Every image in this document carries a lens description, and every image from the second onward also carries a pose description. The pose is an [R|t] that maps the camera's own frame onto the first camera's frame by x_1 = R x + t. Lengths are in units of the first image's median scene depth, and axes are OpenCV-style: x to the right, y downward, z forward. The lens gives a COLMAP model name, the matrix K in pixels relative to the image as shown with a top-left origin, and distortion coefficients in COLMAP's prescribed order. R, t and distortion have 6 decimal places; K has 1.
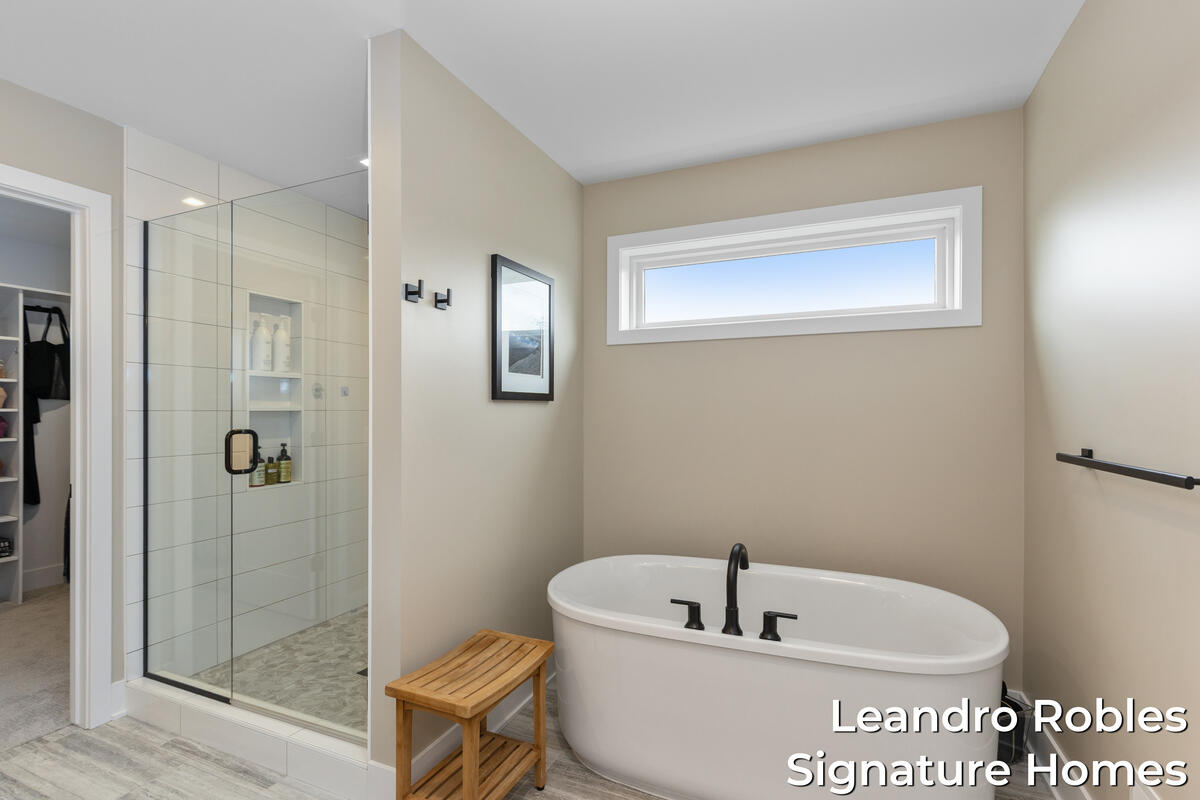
lens RADIAL K [[546.4, 0, 602.4], [0, 546.4, 408.9], [0, 0, 1]] dist [-0.005224, 0.000200]
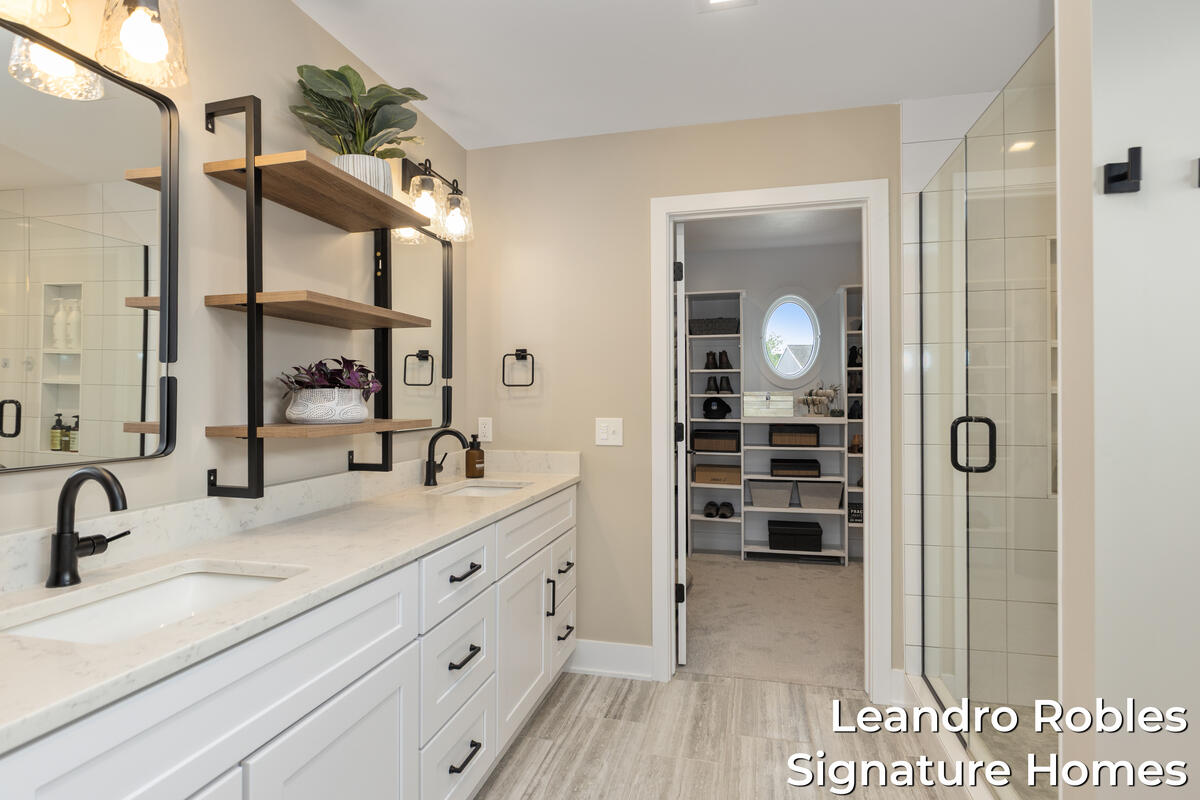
lens RADIAL K [[625.1, 0, 599.5], [0, 625.1, 394.1], [0, 0, 1]] dist [0.000915, 0.002372]
pose [[0.180063, -0.002521, -0.983652, 0.874718], [0.002990, 0.999993, -0.002015, 0.028622], [0.983651, -0.002579, 0.180069, 1.847052]]
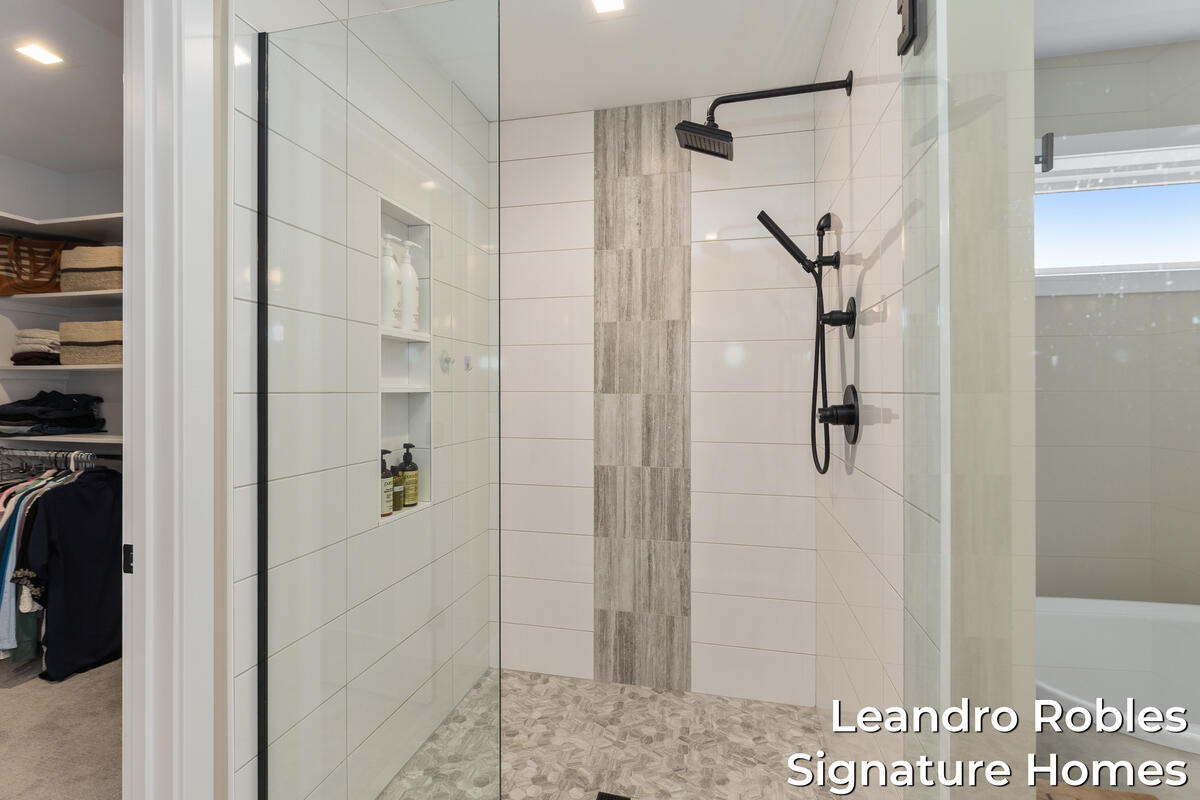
lens RADIAL K [[546.4, 0, 565.0], [0, 546.4, 388.1], [0, 0, 1]] dist [-0.005224, 0.000200]
pose [[0.984520, 0.000103, 0.175271, -0.512547], [-0.000447, 0.999998, 0.001924, -0.002558], [-0.175270, -0.001972, 0.984518, 0.343038]]
